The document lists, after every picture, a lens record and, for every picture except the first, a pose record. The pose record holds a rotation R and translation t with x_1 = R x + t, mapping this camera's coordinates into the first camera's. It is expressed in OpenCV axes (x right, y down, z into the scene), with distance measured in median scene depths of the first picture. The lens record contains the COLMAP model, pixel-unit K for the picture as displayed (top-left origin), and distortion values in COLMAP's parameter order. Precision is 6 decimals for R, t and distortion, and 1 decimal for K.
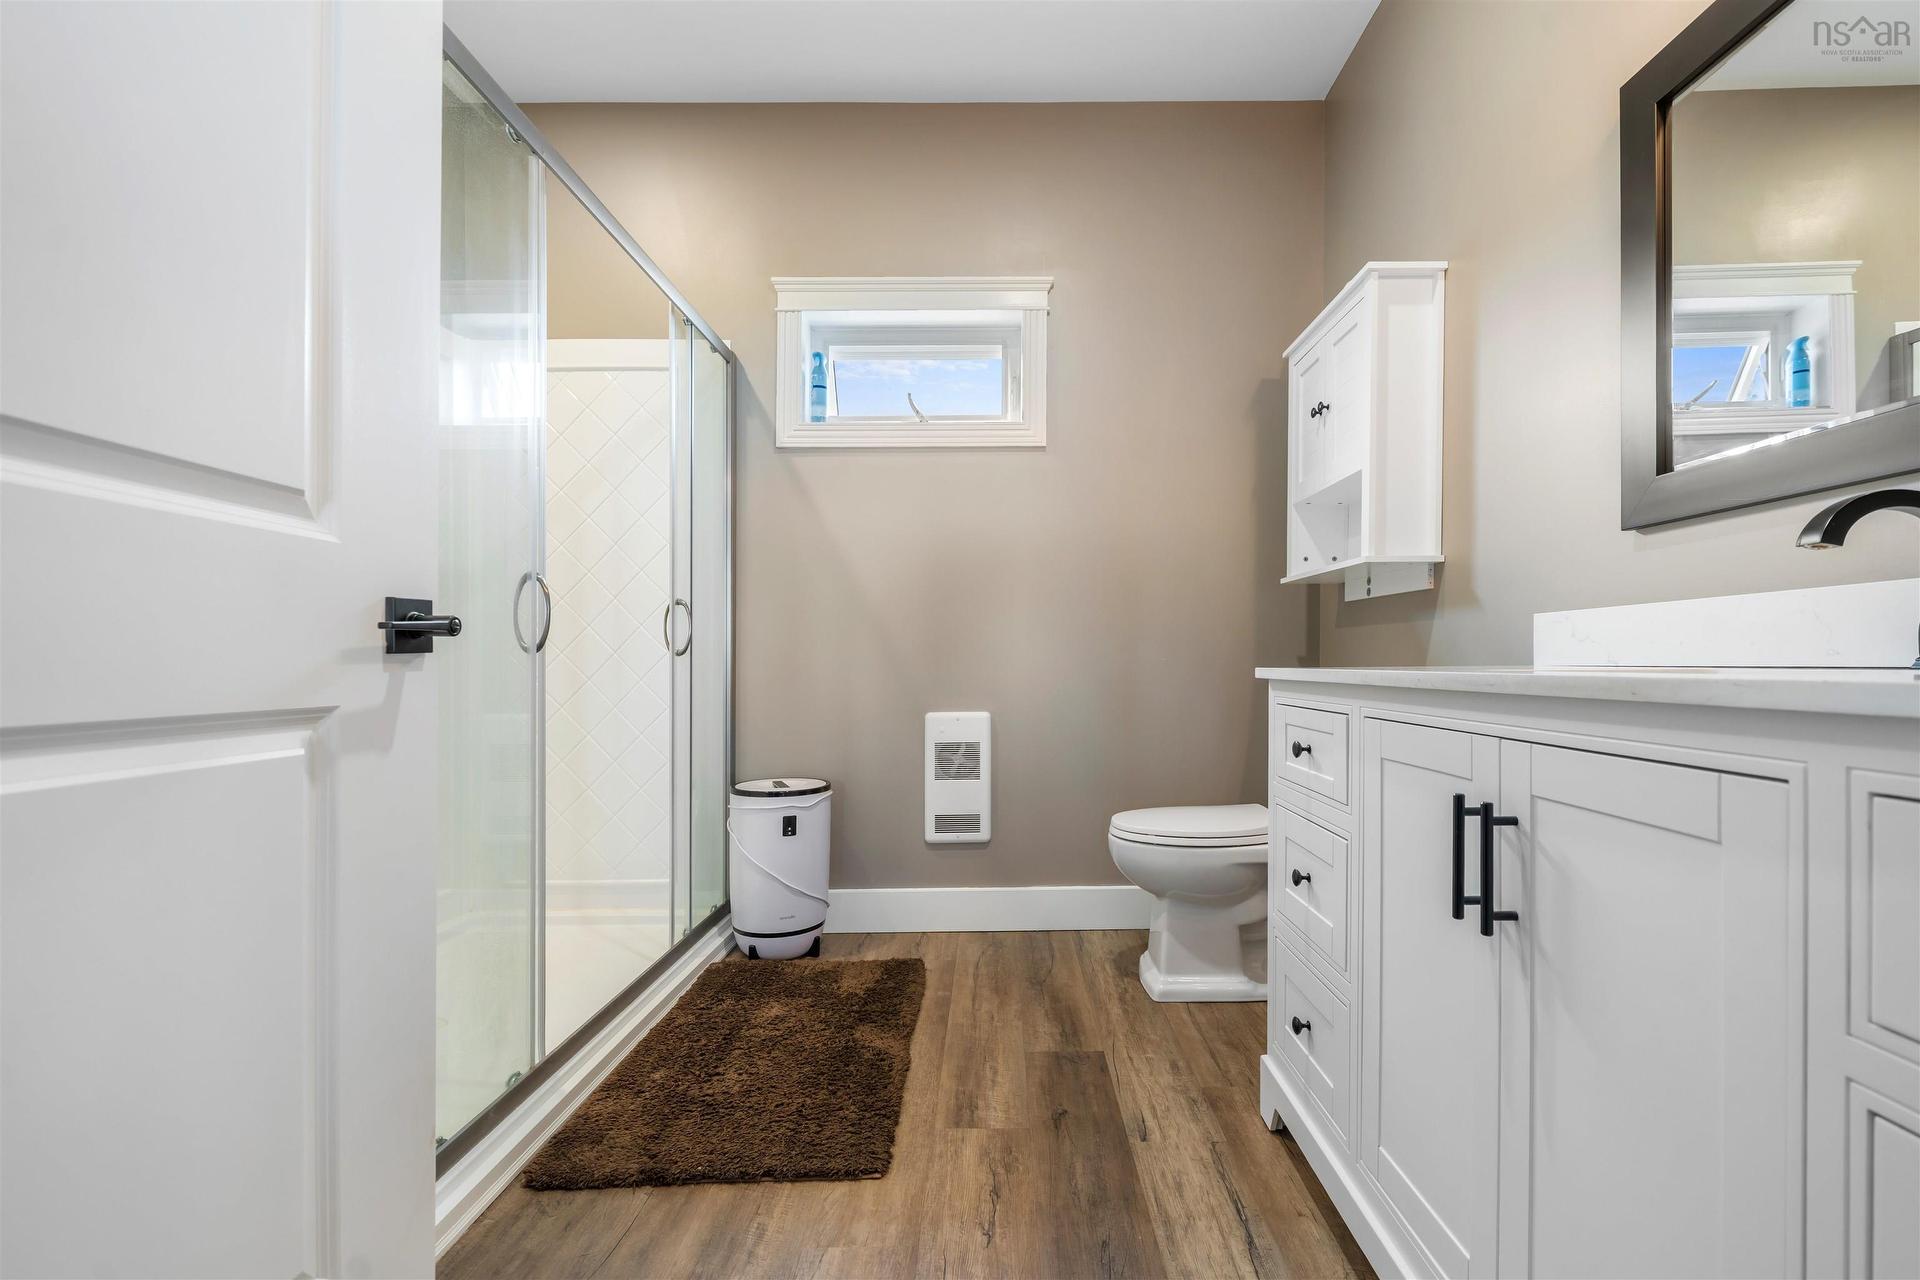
lens RADIAL K [[814.9, 0, 960.0], [0, 814.9, 677.5], [0, 0, 1]] dist [-0.000863, -0.000452]
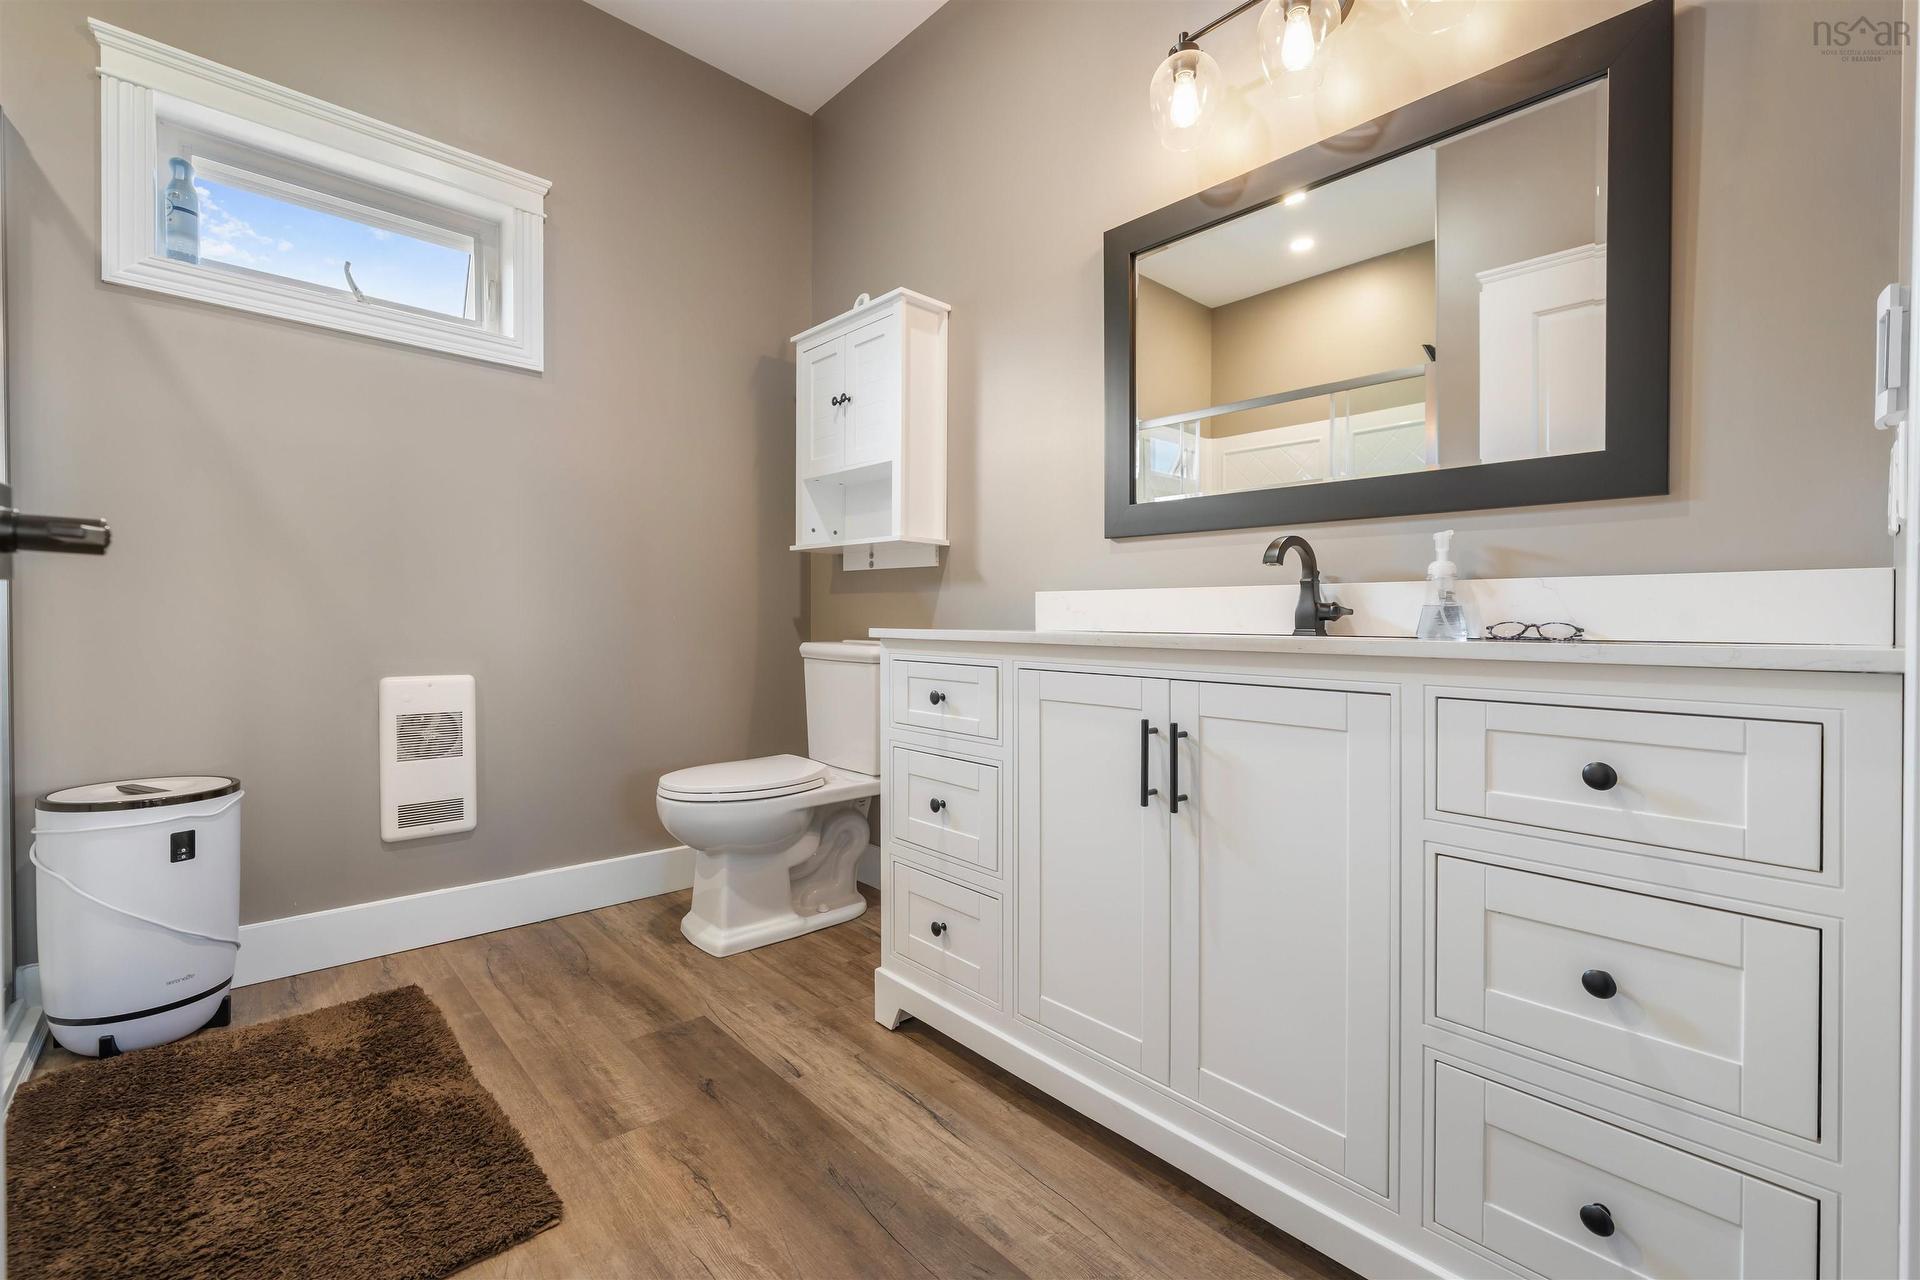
lens RADIAL K [[809.6, 0, 969.9], [0, 809.6, 643.4], [0, 0, 1]] dist [0.000571, -0.000144]
pose [[0.738220, 0.004207, 0.674547, -0.234153], [-0.009463, 0.999947, 0.004120, 0.002613], [-0.674494, -0.009425, 0.738220, 0.063455]]
